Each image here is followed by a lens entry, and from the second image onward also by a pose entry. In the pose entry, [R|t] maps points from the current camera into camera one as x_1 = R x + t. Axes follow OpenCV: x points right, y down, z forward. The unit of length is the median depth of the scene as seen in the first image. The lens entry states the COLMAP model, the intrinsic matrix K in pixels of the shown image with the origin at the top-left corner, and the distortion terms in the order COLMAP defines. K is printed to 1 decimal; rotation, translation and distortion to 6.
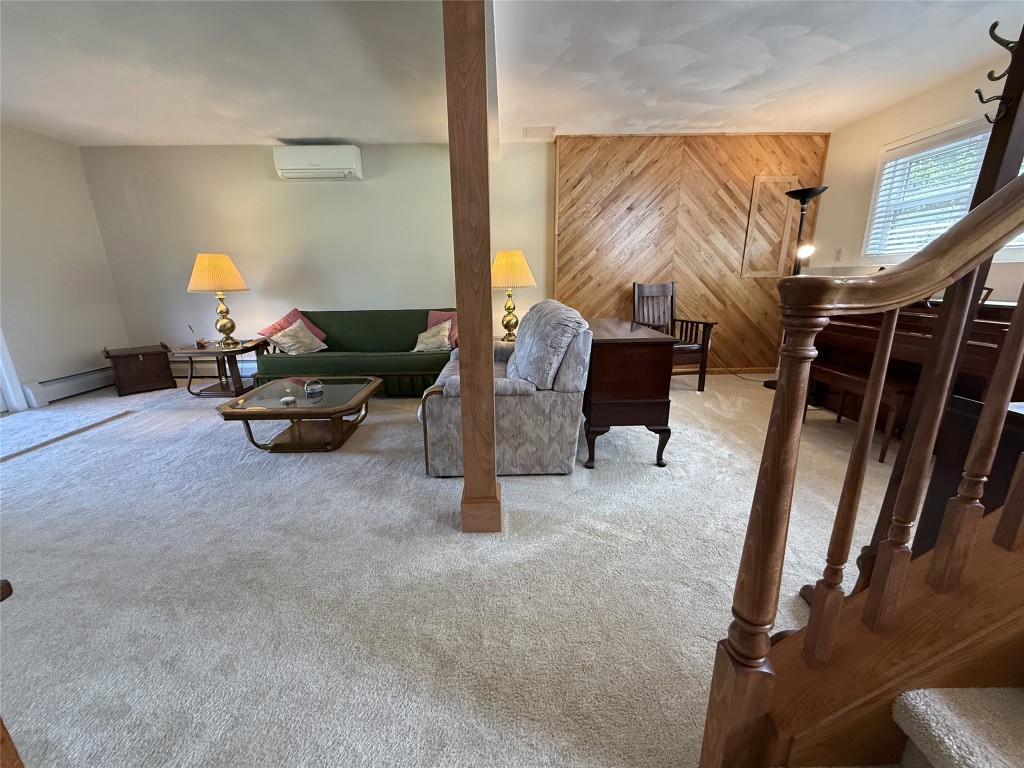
lens RADIAL K [[407.6, 0, 510.3], [0, 407.6, 386.1], [0, 0, 1]] dist [-0.000831, 0.000013]
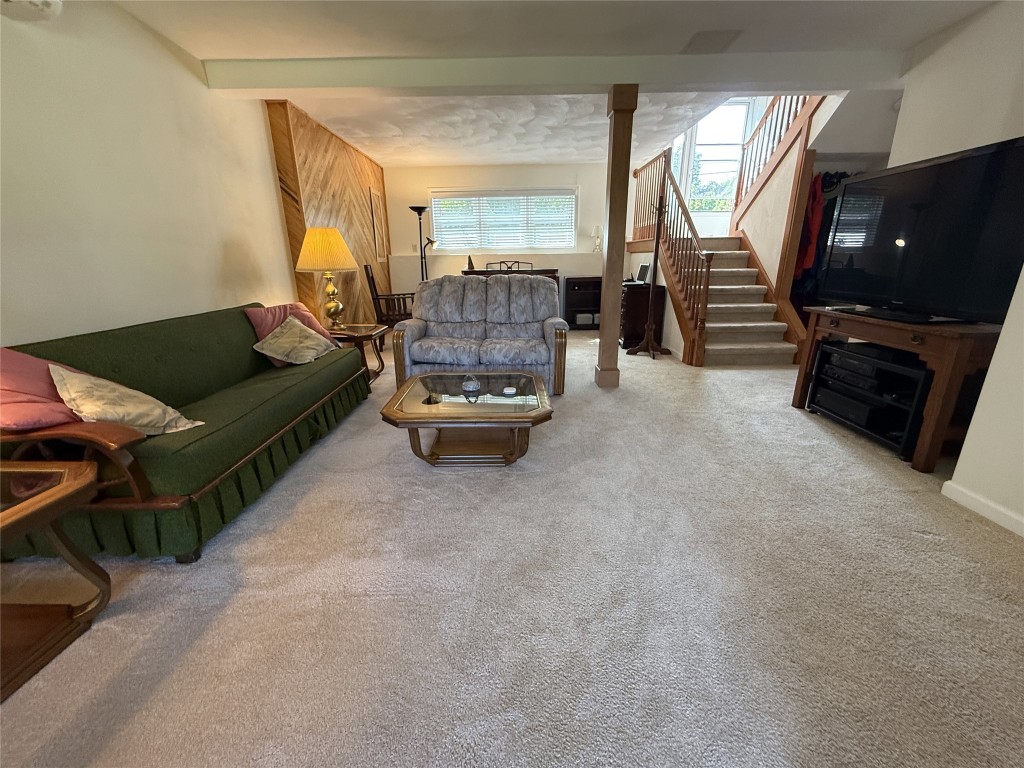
lens RADIAL K [[407.6, 0, 510.3], [0, 407.6, 386.1], [0, 0, 1]] dist [-0.000831, 0.000013]
pose [[0.024538, -0.284425, 0.958384, -0.907884], [0.275900, 0.923367, 0.266969, -0.137718], [-0.960873, 0.257867, 0.101130, 0.594111]]
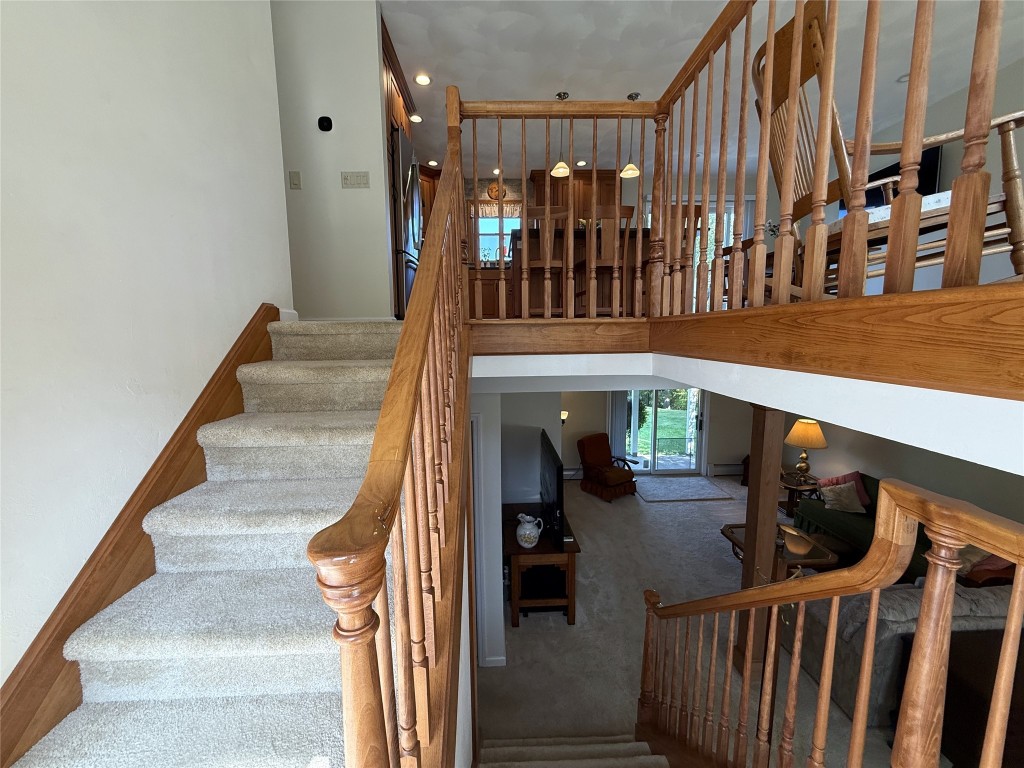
lens RADIAL K [[407.6, 0, 510.3], [0, 407.6, 386.1], [0, 0, 1]] dist [-0.000831, 0.000013]
pose [[0.021025, 0.146518, -0.988985, 0.657554], [-0.247465, 0.959185, 0.136842, -0.364450], [0.968669, 0.241862, 0.056425, -0.148647]]
